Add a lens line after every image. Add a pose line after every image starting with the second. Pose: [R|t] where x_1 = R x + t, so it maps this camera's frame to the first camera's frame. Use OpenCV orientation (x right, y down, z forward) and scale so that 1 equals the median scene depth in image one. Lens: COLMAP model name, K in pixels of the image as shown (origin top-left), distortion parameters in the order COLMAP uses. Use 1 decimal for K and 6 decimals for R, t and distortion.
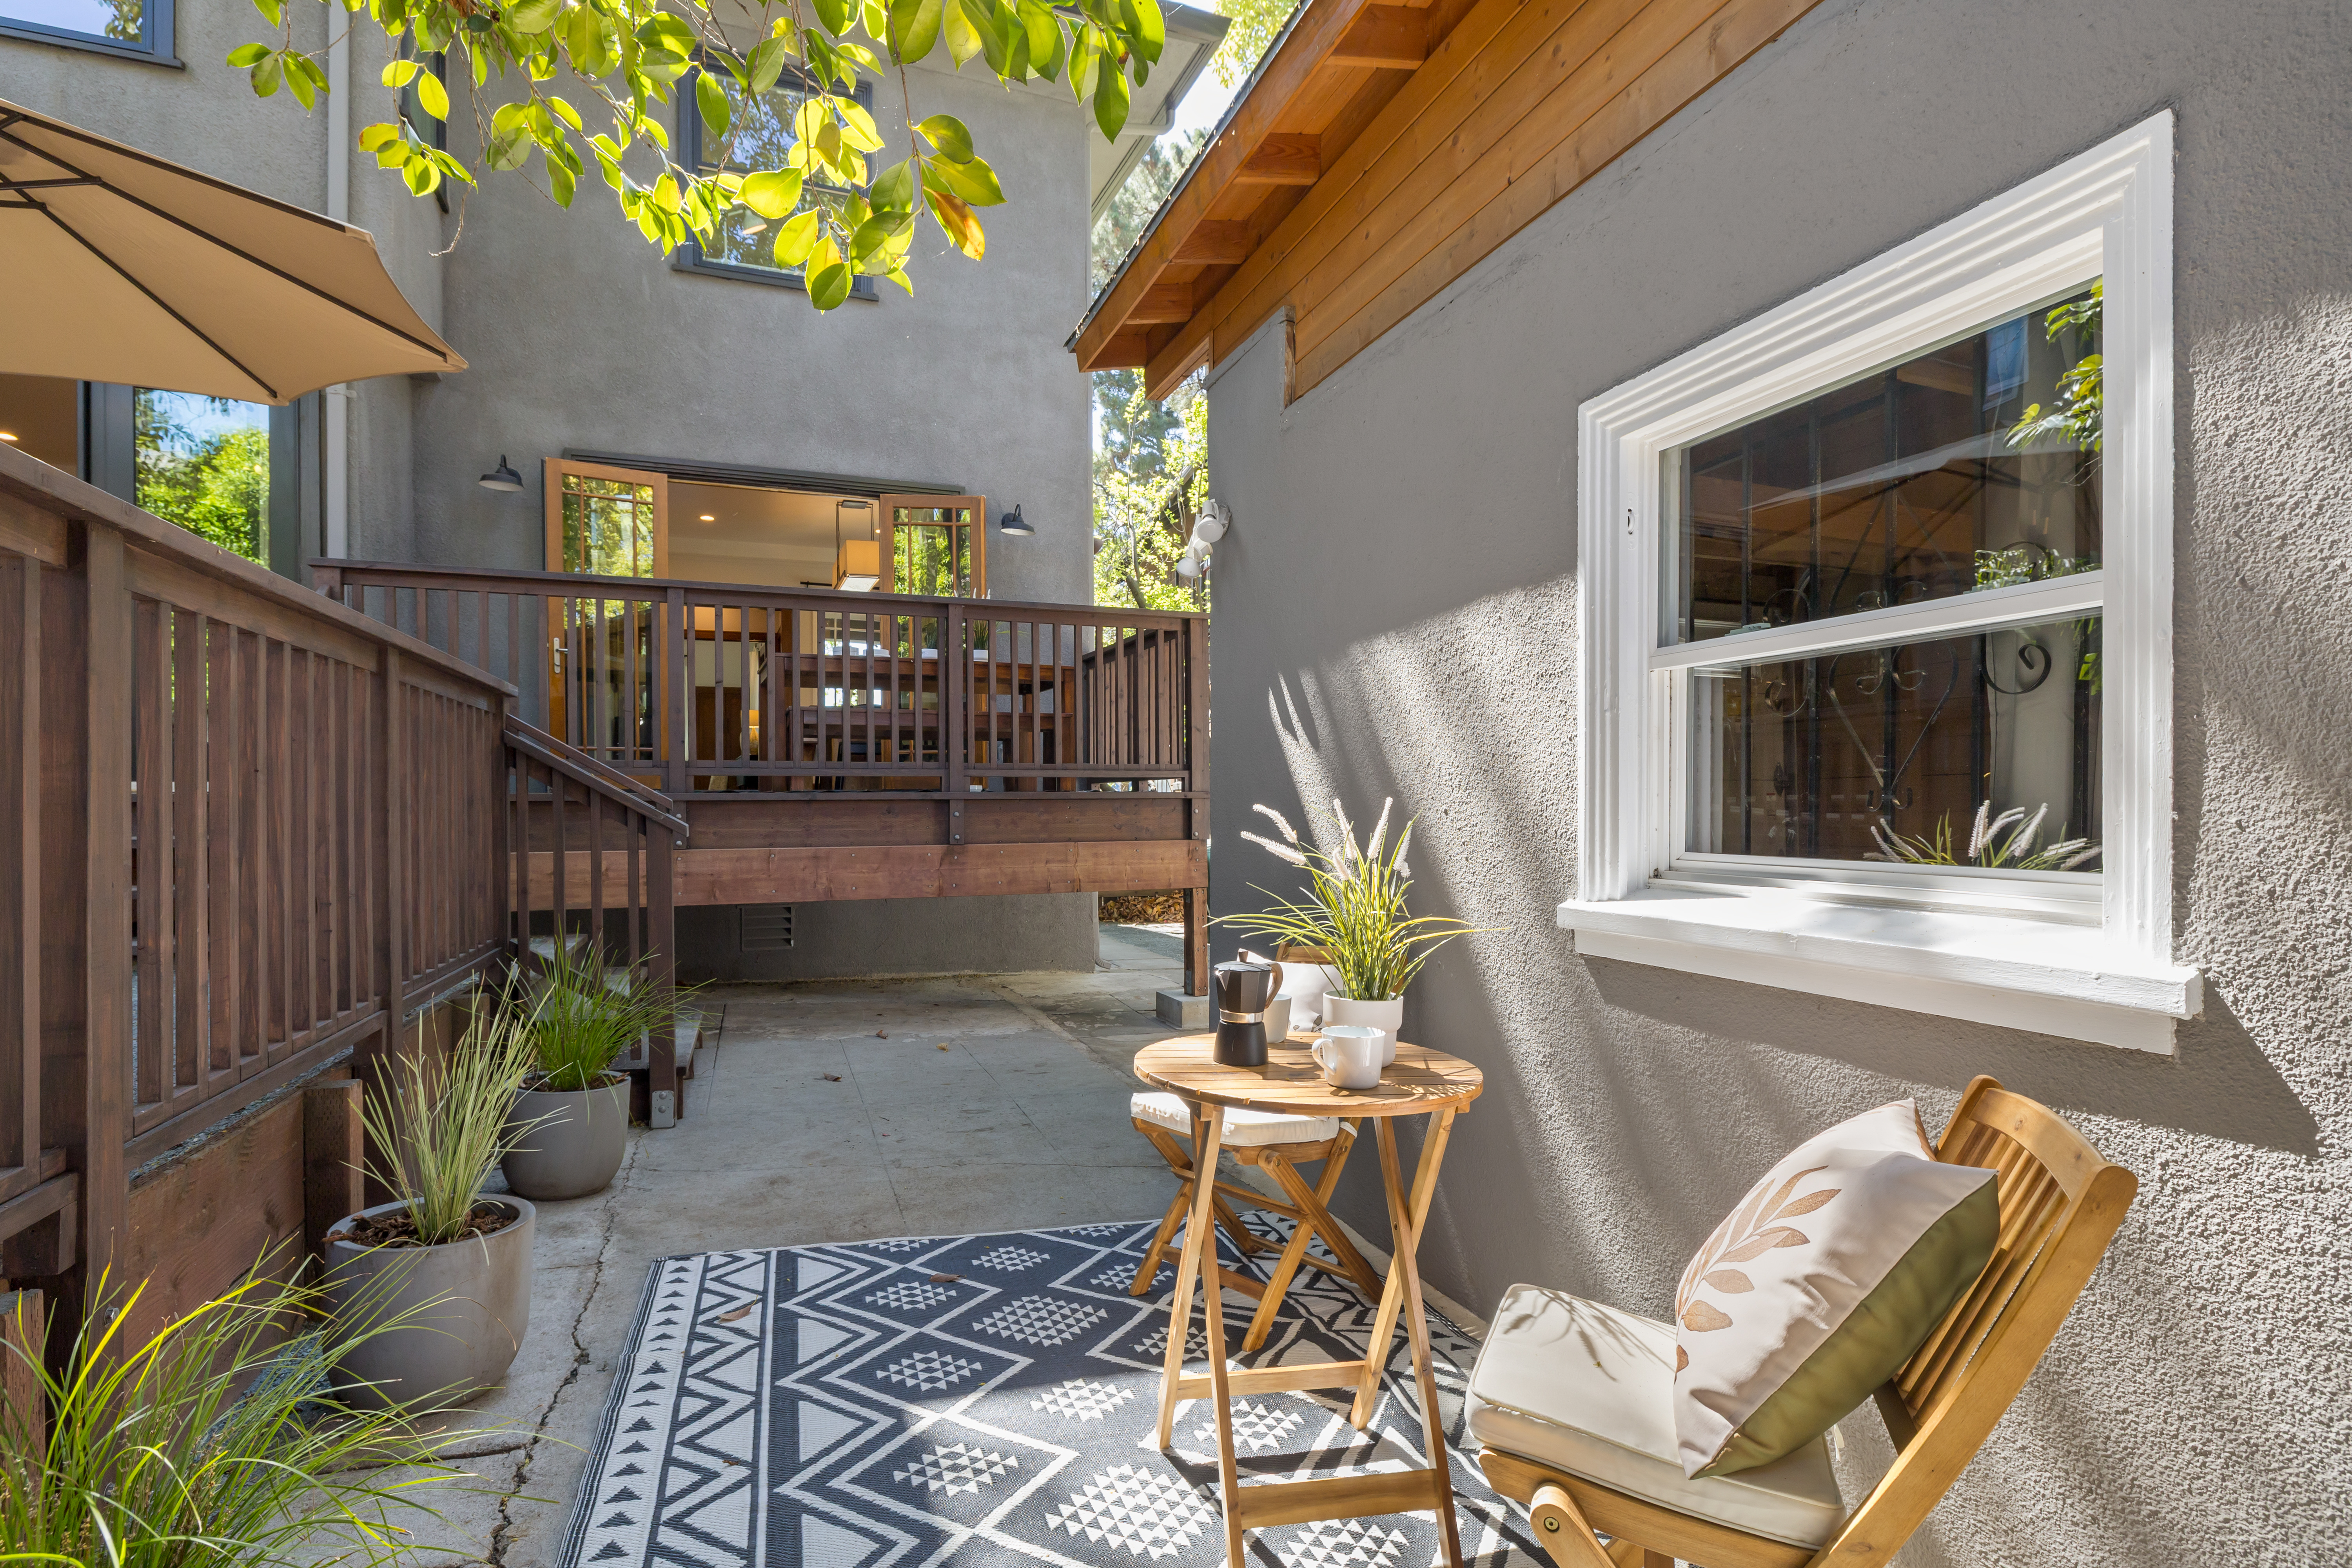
lens RADIAL K [[1124.8, 0, 1176.0], [0, 1124.8, 784.0], [0, 0, 1]] dist [0.002231, 0.001257]
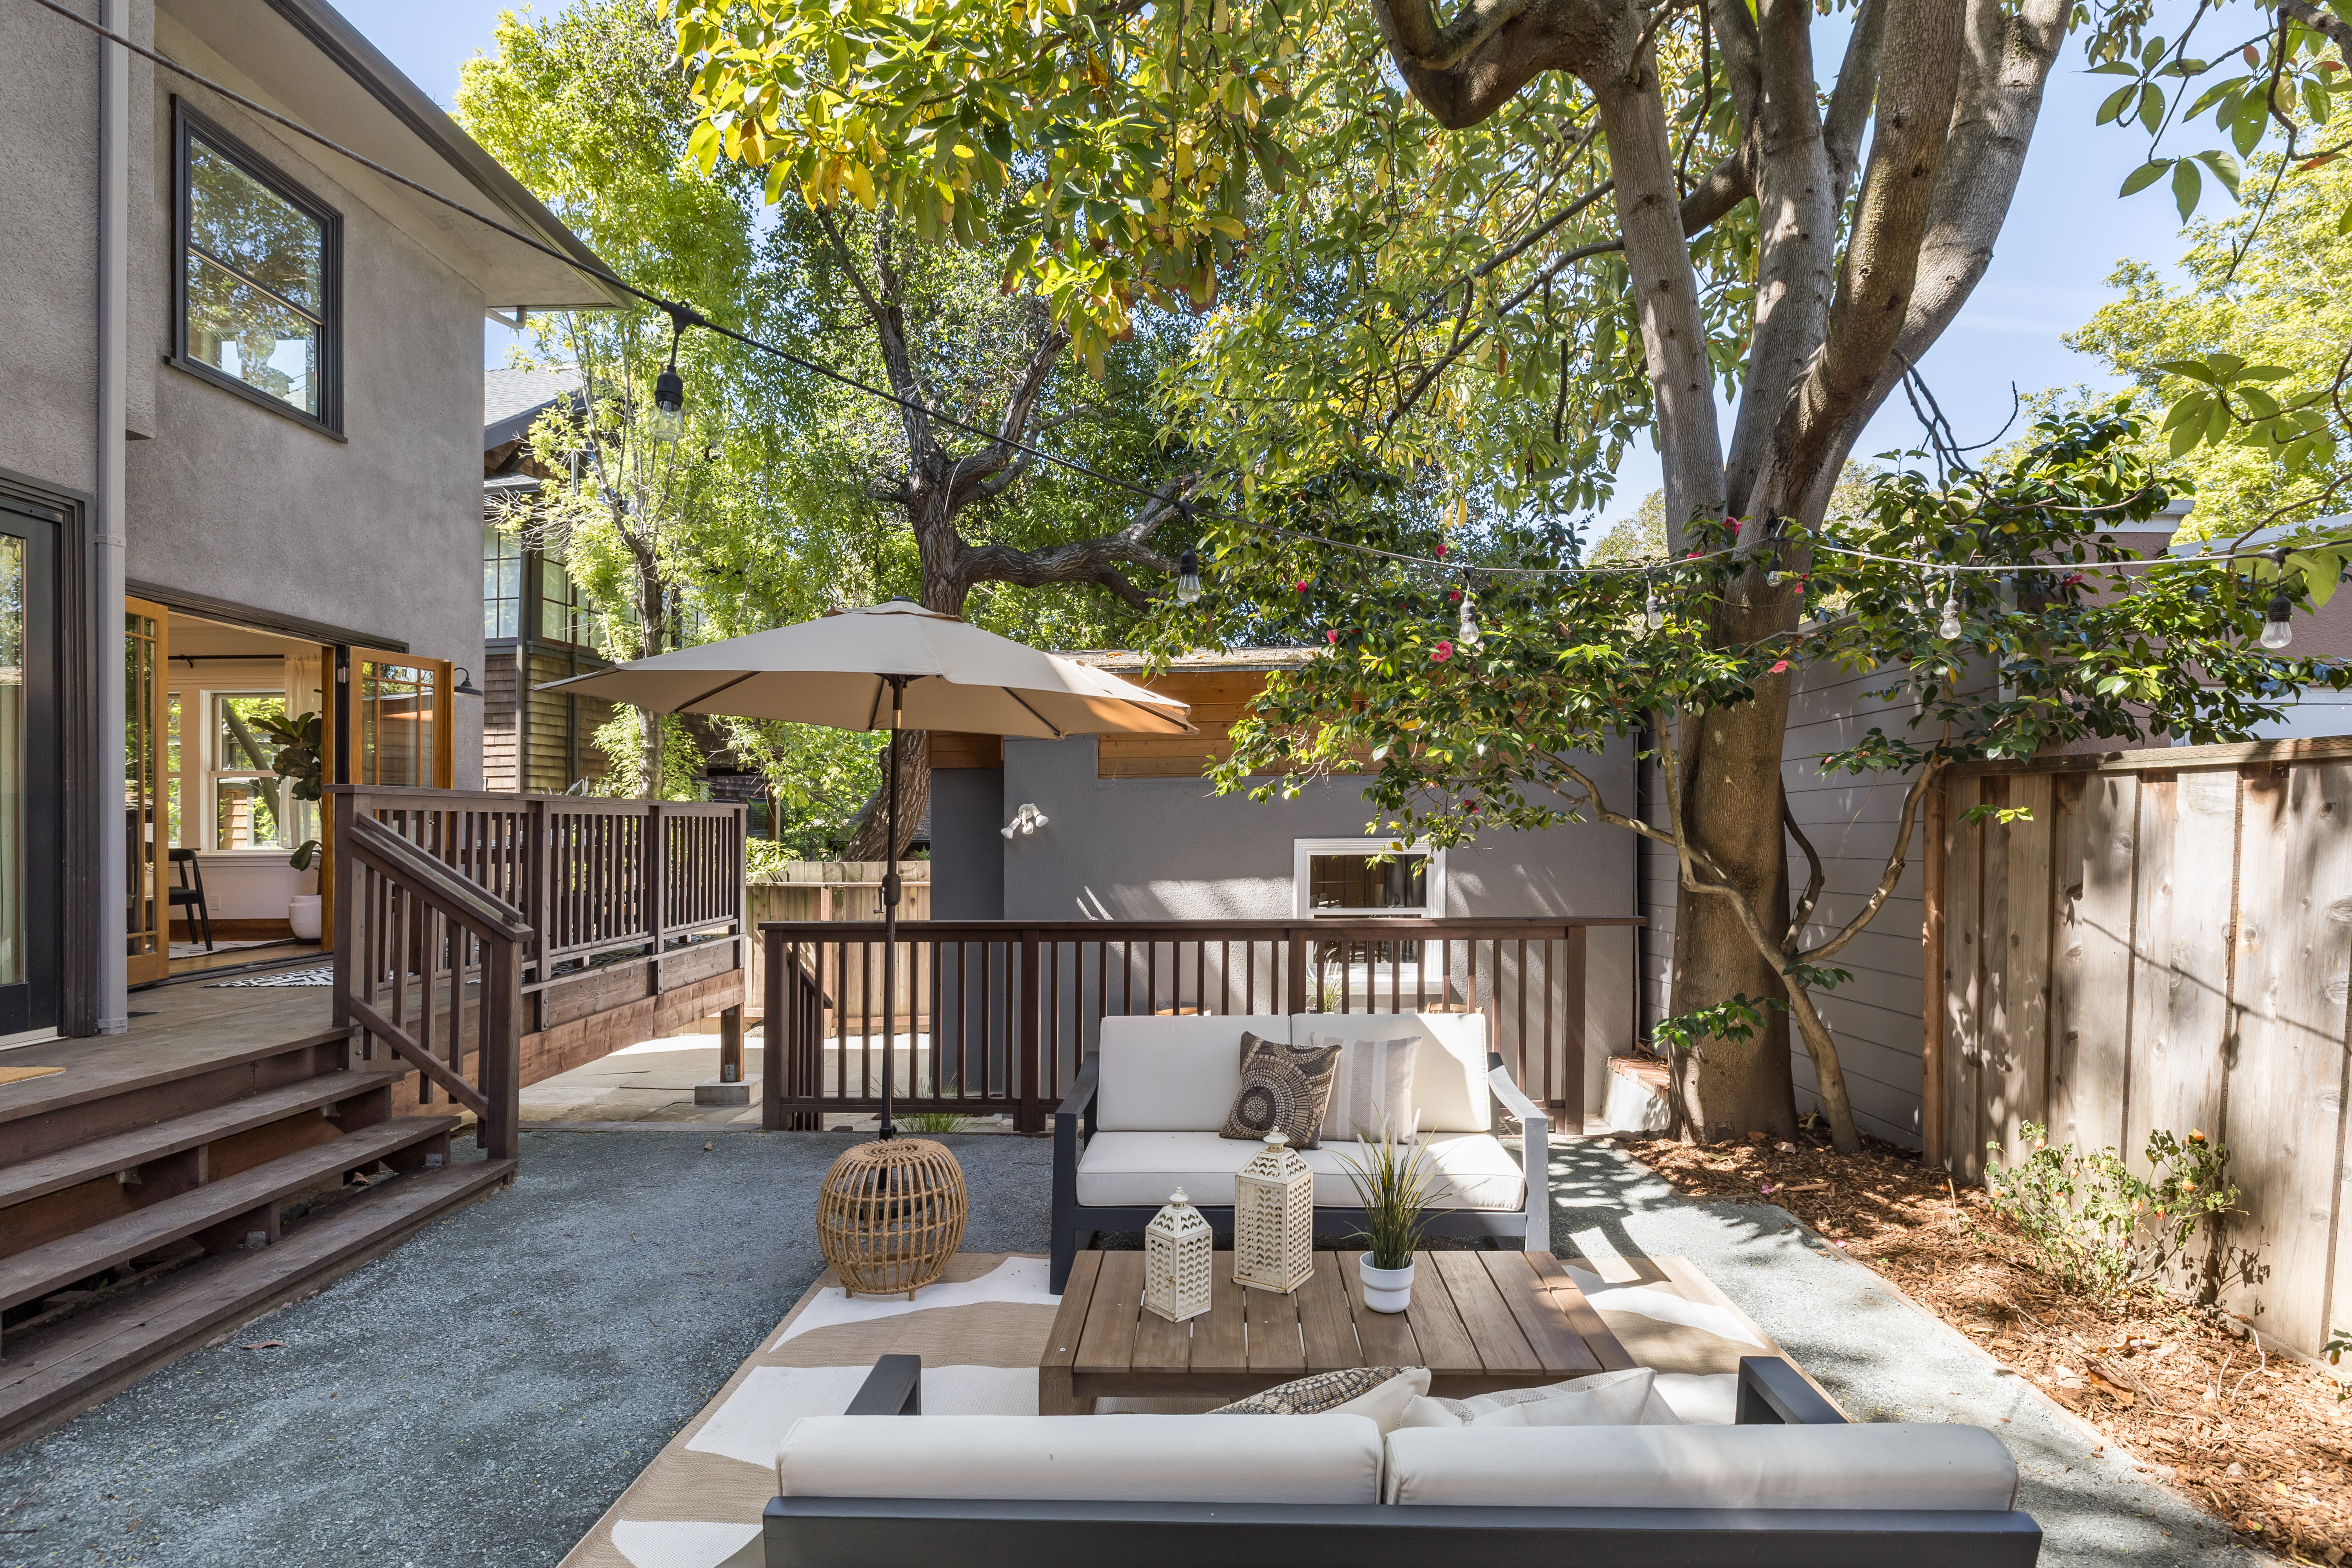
lens RADIAL K [[1124.8, 0, 1176.0], [0, 1124.8, 784.0], [0, 0, 1]] dist [0.002231, 0.001257]
pose [[0.379477, 0.028993, 0.924747, -0.875207], [0.005791, 0.999415, -0.033711, -0.106001], [-0.925183, 0.018148, 0.379087, -0.002901]]
